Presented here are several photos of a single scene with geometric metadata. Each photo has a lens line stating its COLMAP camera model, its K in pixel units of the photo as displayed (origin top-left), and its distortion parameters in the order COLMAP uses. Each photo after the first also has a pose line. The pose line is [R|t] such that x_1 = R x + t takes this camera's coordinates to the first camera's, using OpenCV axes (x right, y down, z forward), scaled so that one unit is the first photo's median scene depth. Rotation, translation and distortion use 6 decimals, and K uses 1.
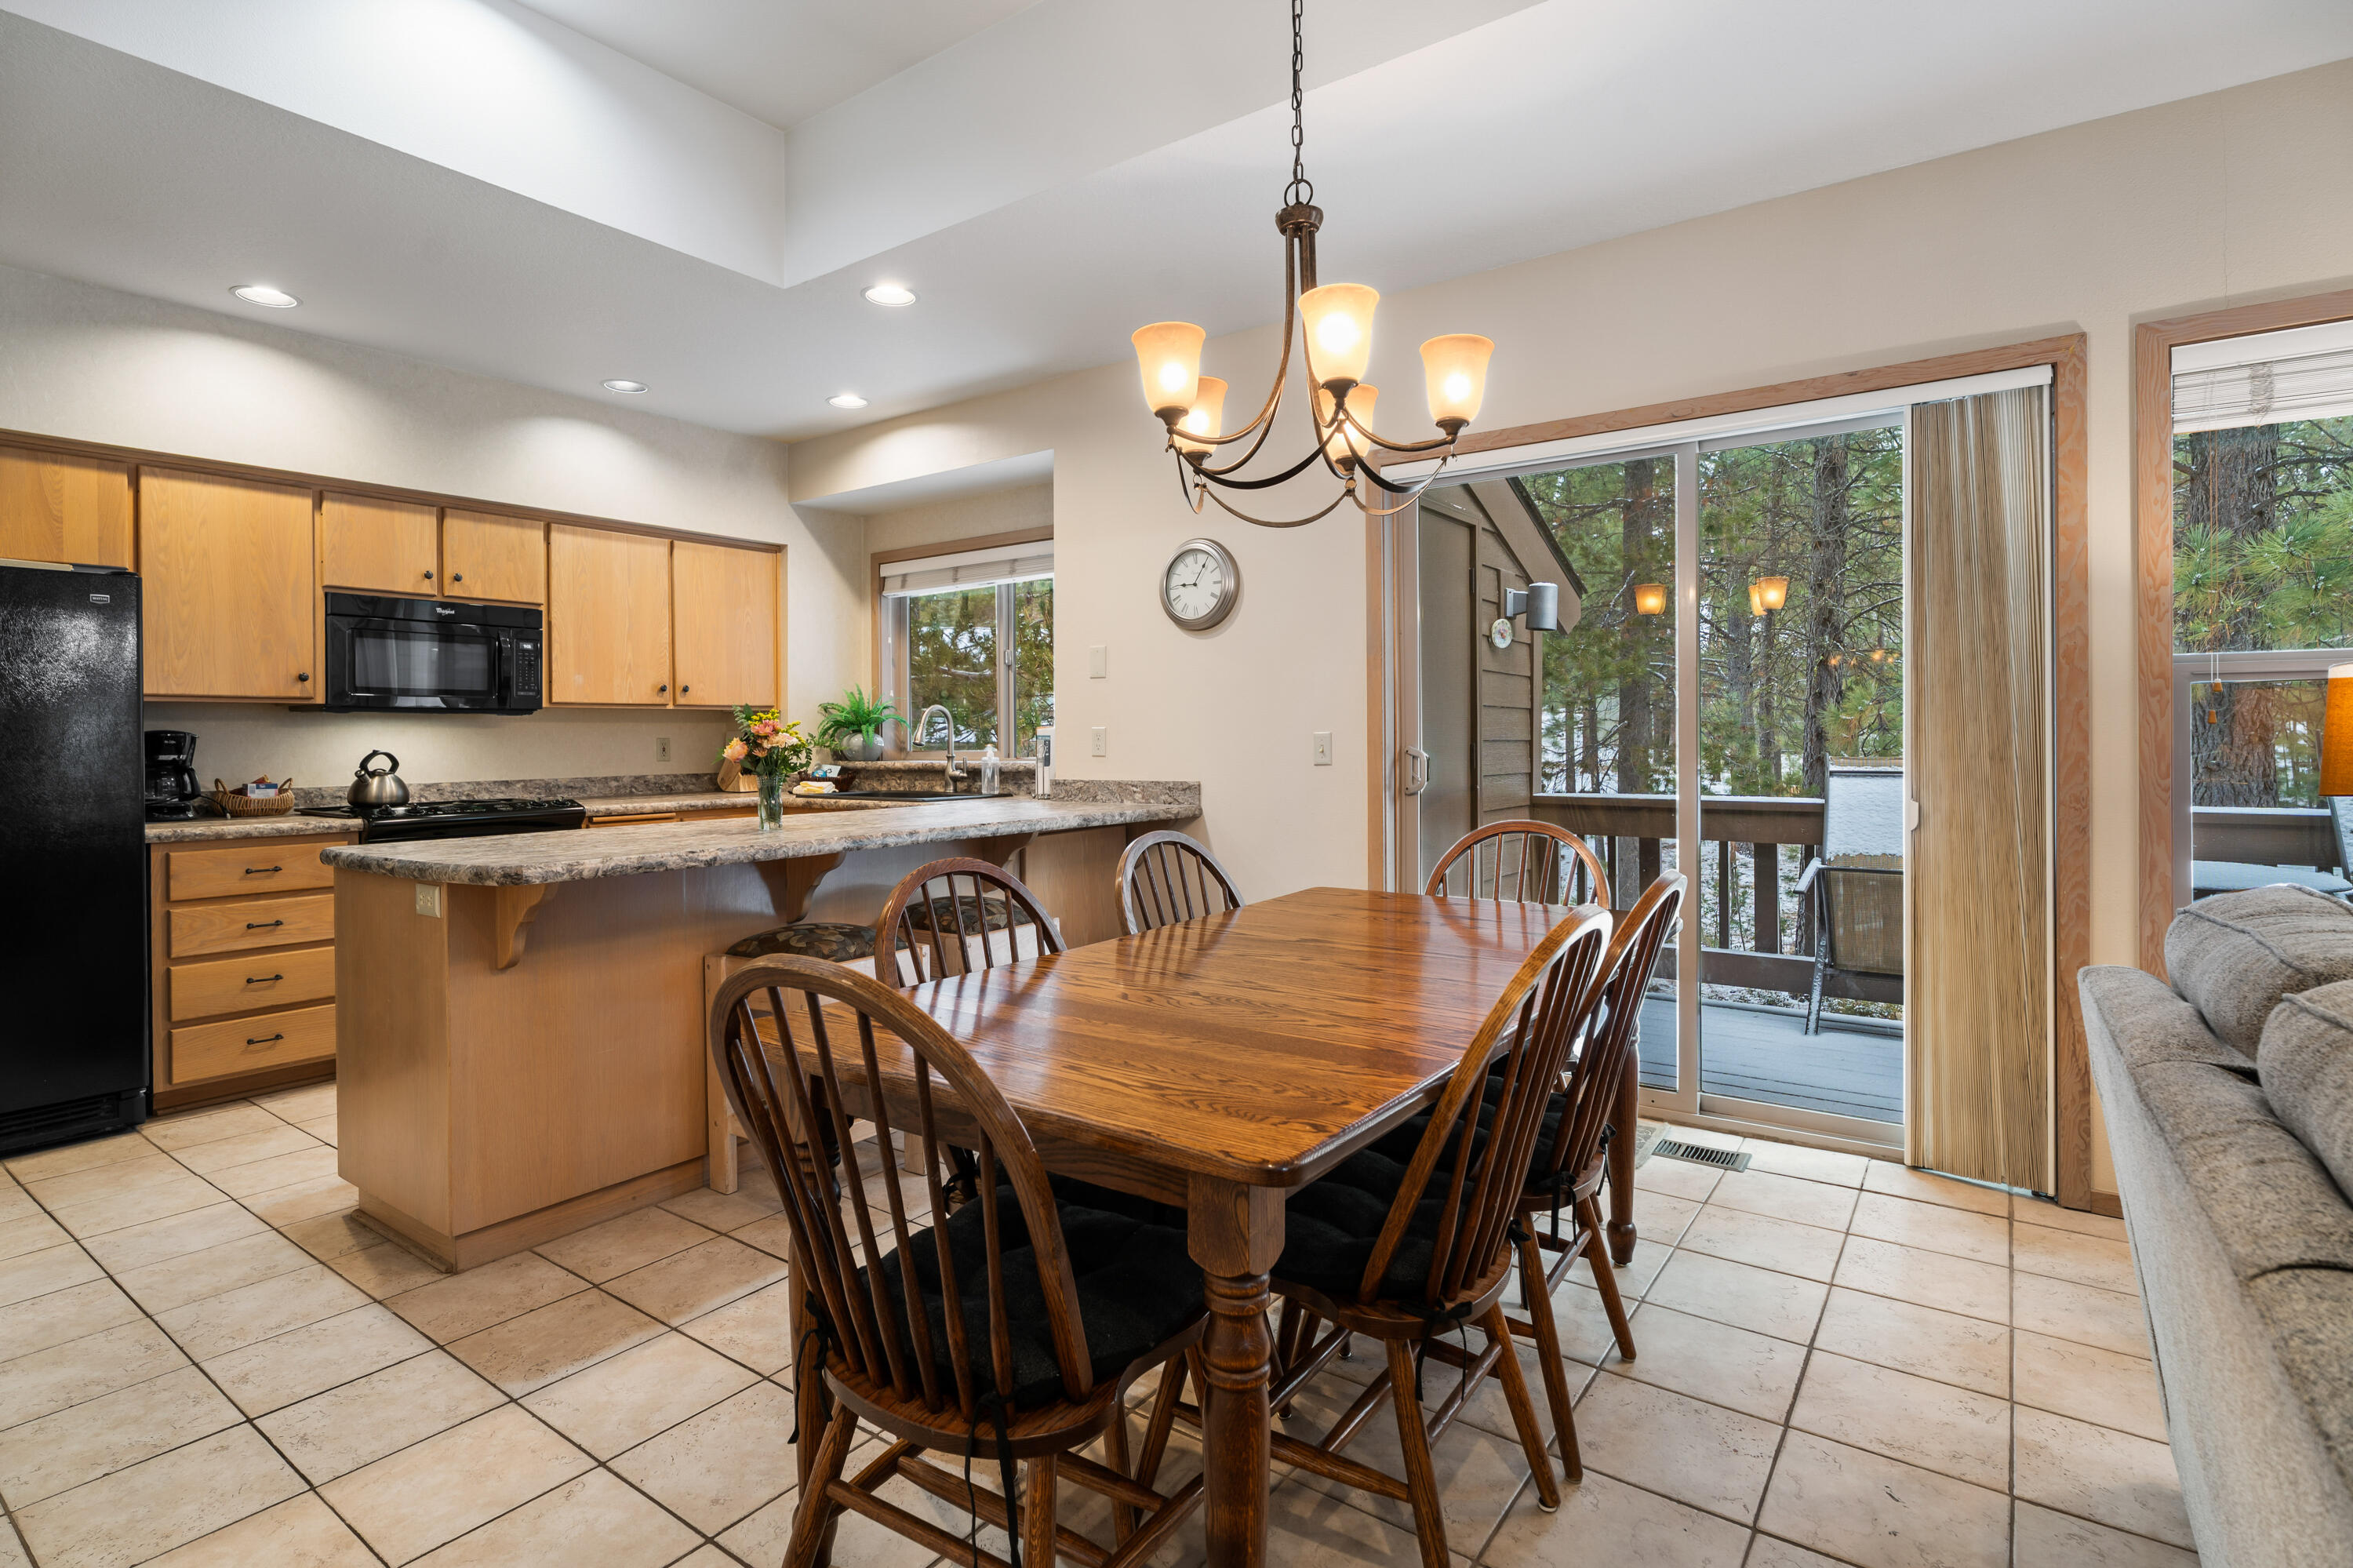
lens RADIAL K [[1128.9, 0, 1166.2], [0, 1128.9, 746.5], [0, 0, 1]] dist [-0.022620, 0.002000]
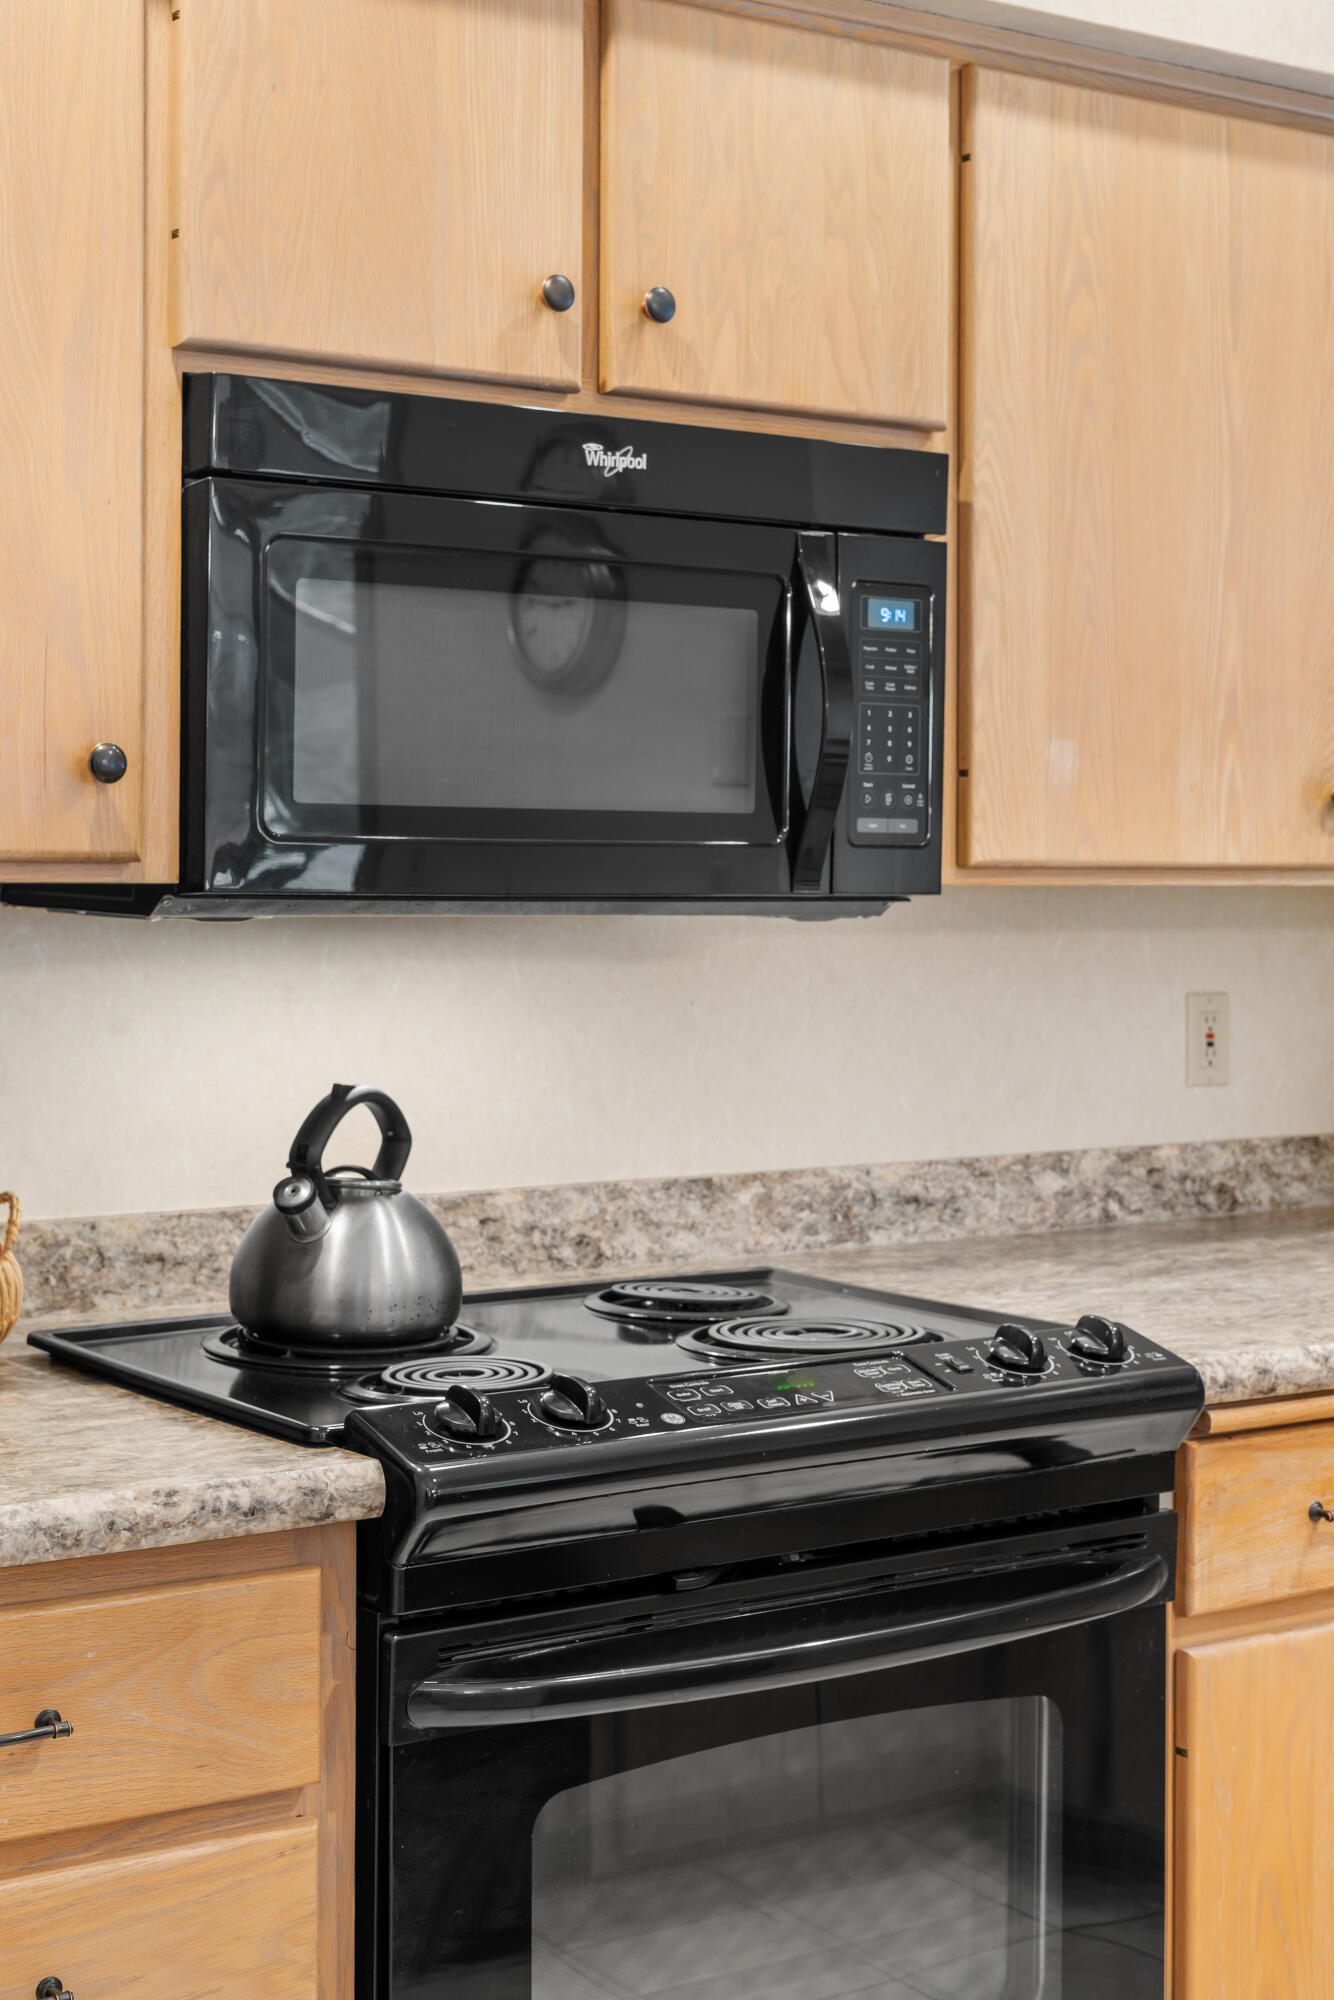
lens RADIAL K [[2967.9, 0, 665.7], [0, 2967.9, 990.7], [0, 0, 1]] dist [0.006696, 0.000000]
pose [[0.938078, 0.024025, -0.345589, -0.407846], [-0.014412, 0.999435, 0.030360, -0.032389], [0.346124, -0.023500, 0.937895, 0.428502]]
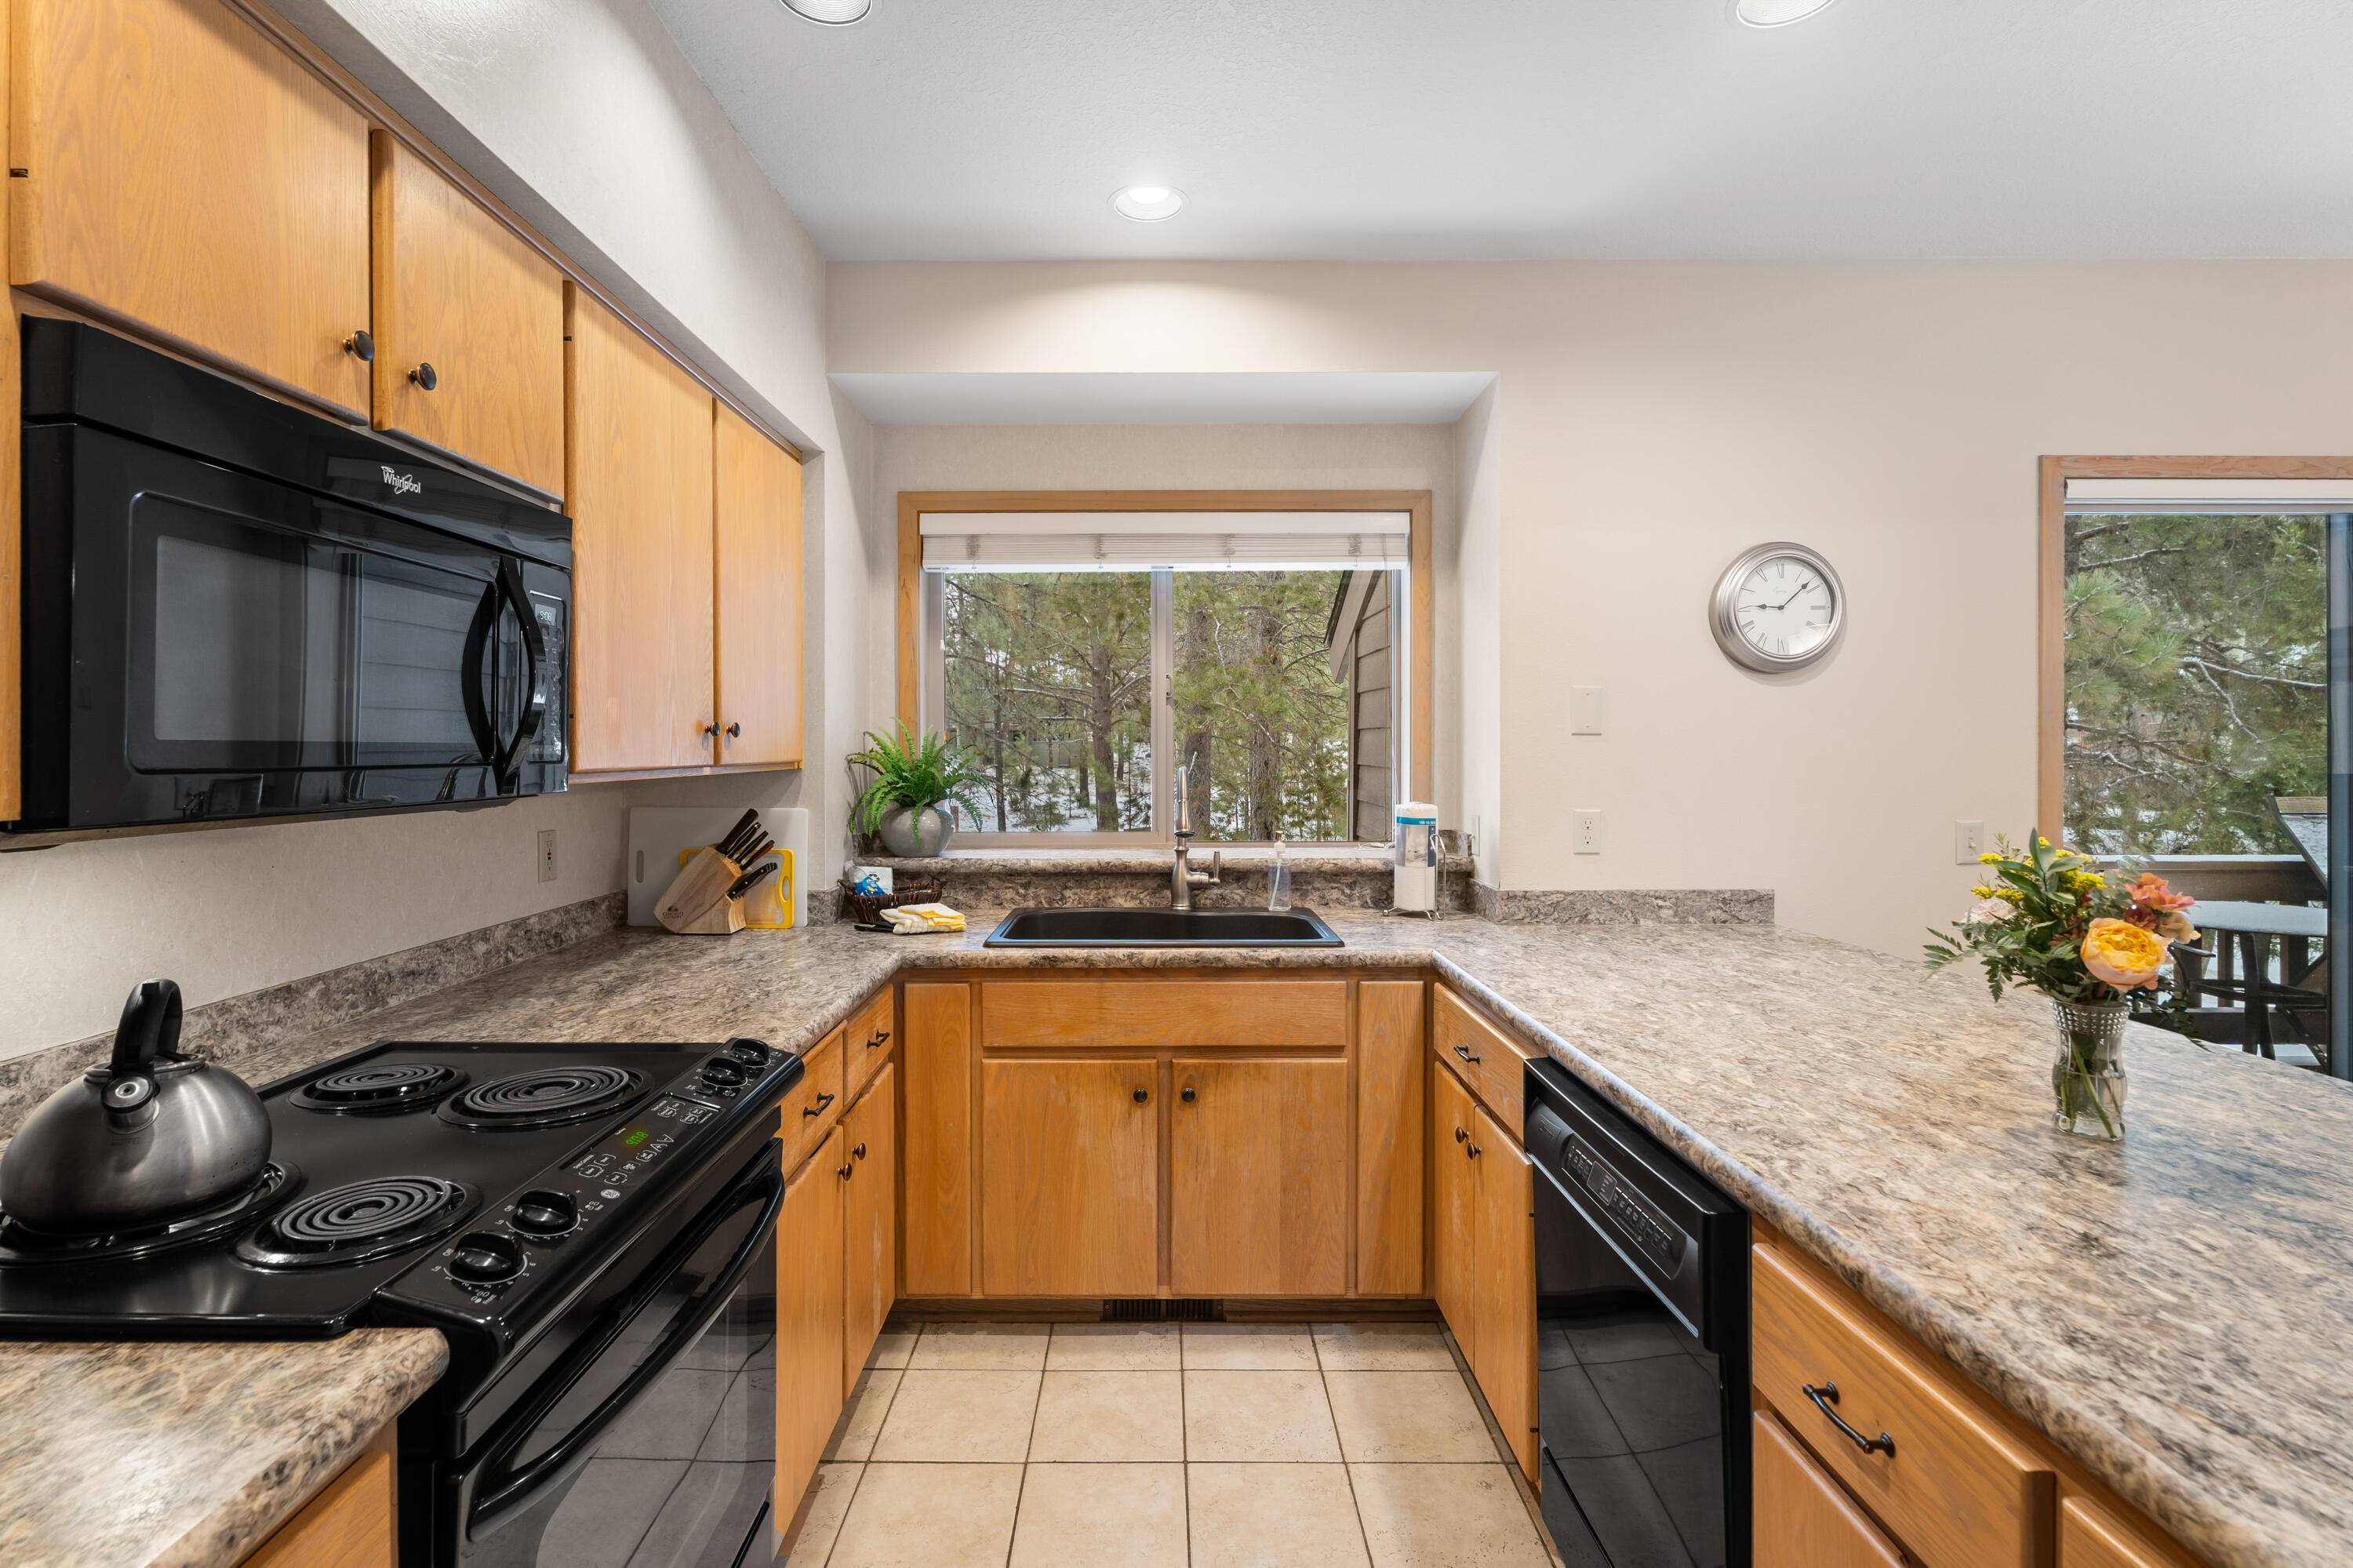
lens RADIAL K [[1082.9, 0, 1172.8], [0, 1082.9, 769.3], [0, 0, 1]] dist [-0.004641, -0.001275]
pose [[0.816653, -0.004105, 0.577114, -0.608908], [0.000112, 0.999976, 0.006953, -0.044256], [-0.577129, -0.005614, 0.816634, 0.613410]]
